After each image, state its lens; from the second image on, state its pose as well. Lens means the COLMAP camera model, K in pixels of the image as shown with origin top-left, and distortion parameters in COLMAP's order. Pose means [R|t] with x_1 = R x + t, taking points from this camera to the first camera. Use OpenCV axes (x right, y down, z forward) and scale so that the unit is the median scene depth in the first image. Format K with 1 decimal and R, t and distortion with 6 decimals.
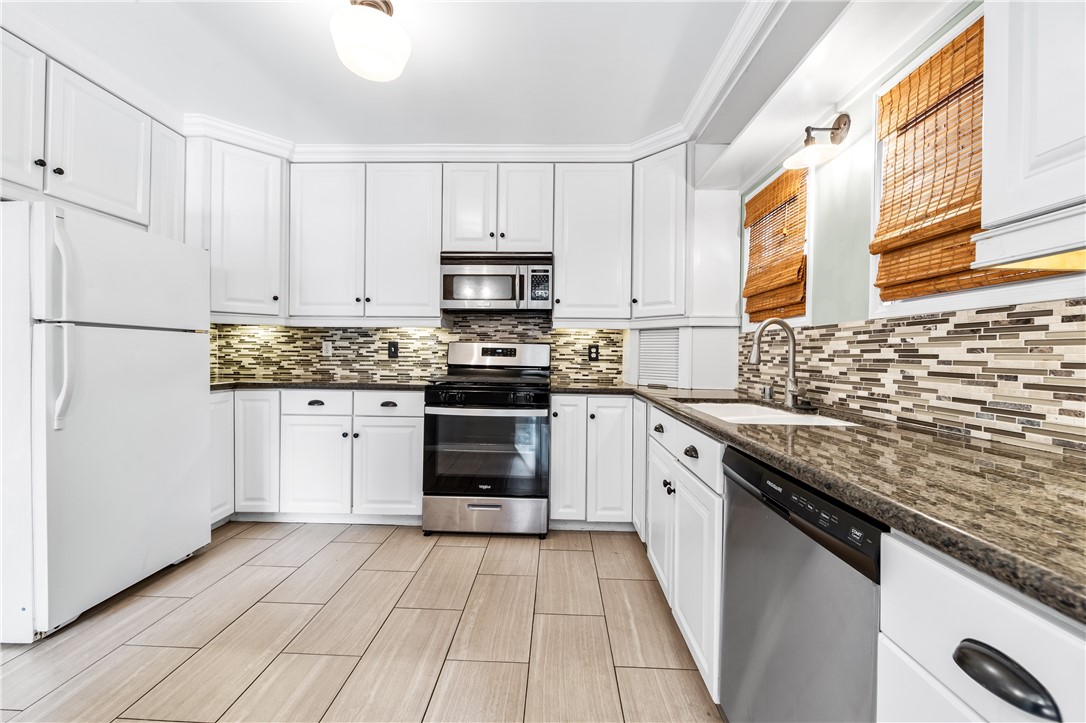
lens RADIAL K [[431.6, 0, 548.7], [0, 431.6, 357.0], [0, 0, 1]] dist [-0.001358, -0.000103]
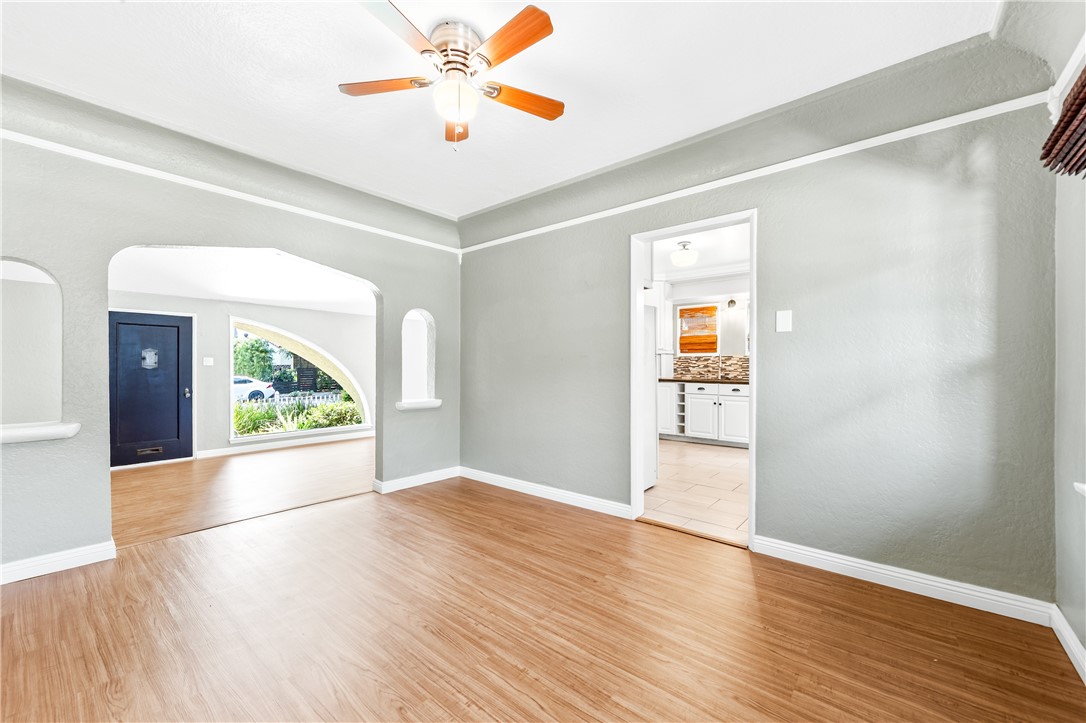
lens RADIAL K [[431.6, 0, 548.9], [0, 431.6, 366.5], [0, 0, 1]] dist [-0.001358, -0.000103]
pose [[0.608260, -0.014000, 0.793614, -2.146858], [0.014580, 0.999873, 0.006464, -0.022507], [-0.793604, 0.007639, 0.608387, -0.006544]]
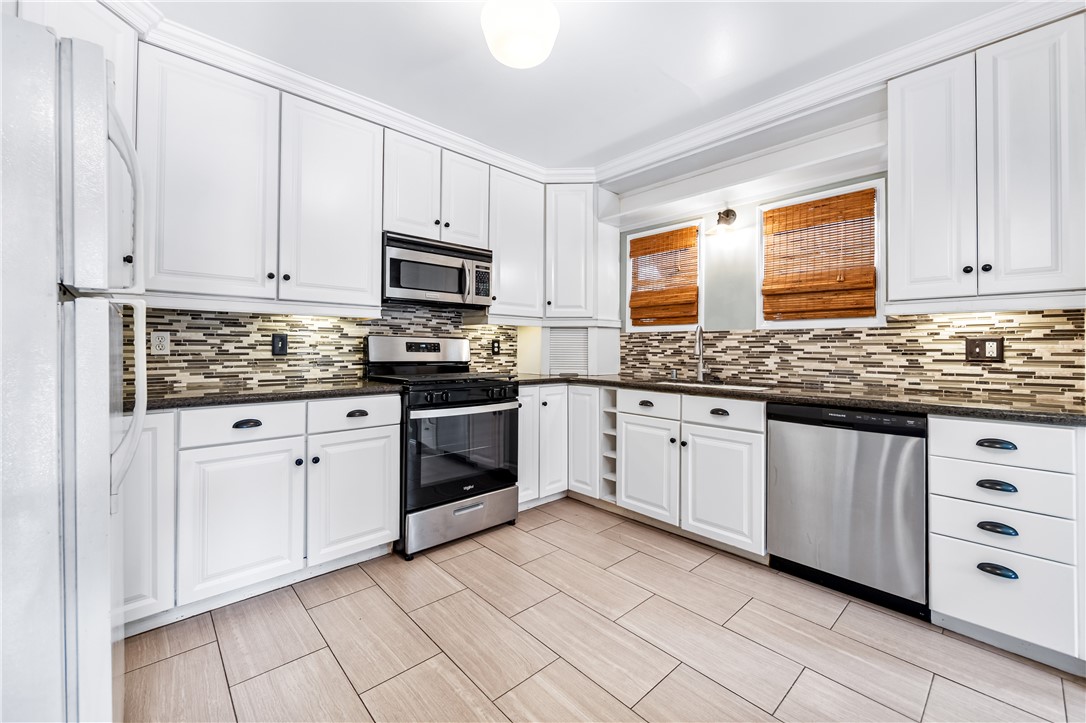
lens RADIAL K [[431.6, 0, 547.3], [0, 431.6, 345.4], [0, 0, 1]] dist [-0.001358, -0.000103]
pose [[0.715757, -0.002496, 0.698345, -0.687837], [0.007353, 0.999965, -0.003962, -0.011645], [-0.698311, 0.007971, 0.715750, 0.182542]]
